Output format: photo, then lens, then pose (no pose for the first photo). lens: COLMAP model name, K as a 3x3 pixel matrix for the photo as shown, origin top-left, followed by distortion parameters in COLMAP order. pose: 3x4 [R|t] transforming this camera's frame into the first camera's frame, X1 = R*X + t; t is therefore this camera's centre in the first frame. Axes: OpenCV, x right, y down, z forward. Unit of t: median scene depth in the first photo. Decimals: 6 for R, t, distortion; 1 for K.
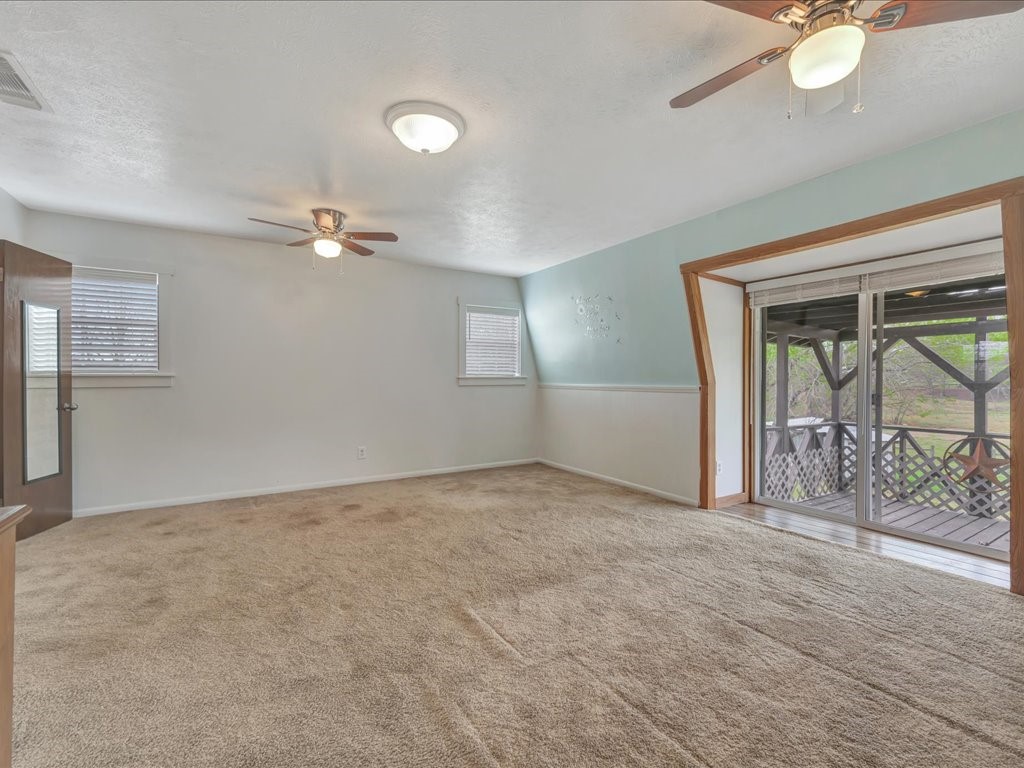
lens RADIAL K [[465.8, 0, 510.9], [0, 465.8, 376.5], [0, 0, 1]] dist [0.006298, 0.000578]
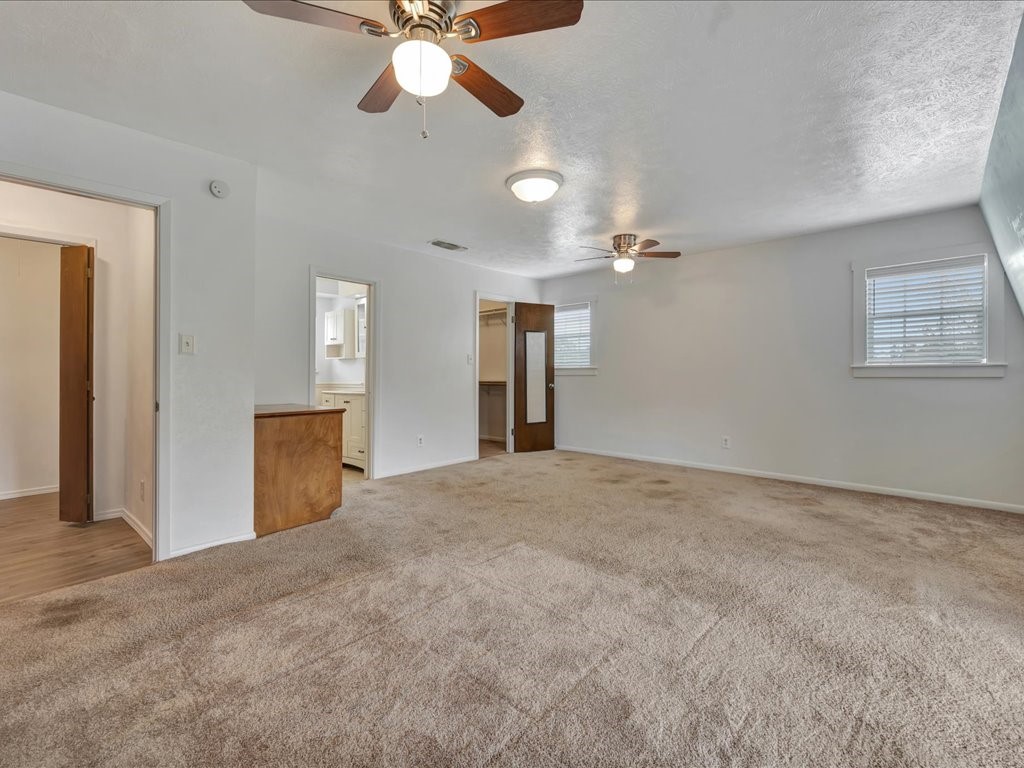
lens RADIAL K [[465.8, 0, 510.9], [0, 465.8, 376.5], [0, 0, 1]] dist [0.006298, 0.000578]
pose [[0.249130, 0.008375, -0.968434, 0.763190], [0.010352, 0.999882, 0.011310, 0.005467], [0.968415, -0.012843, 0.249014, 0.413838]]
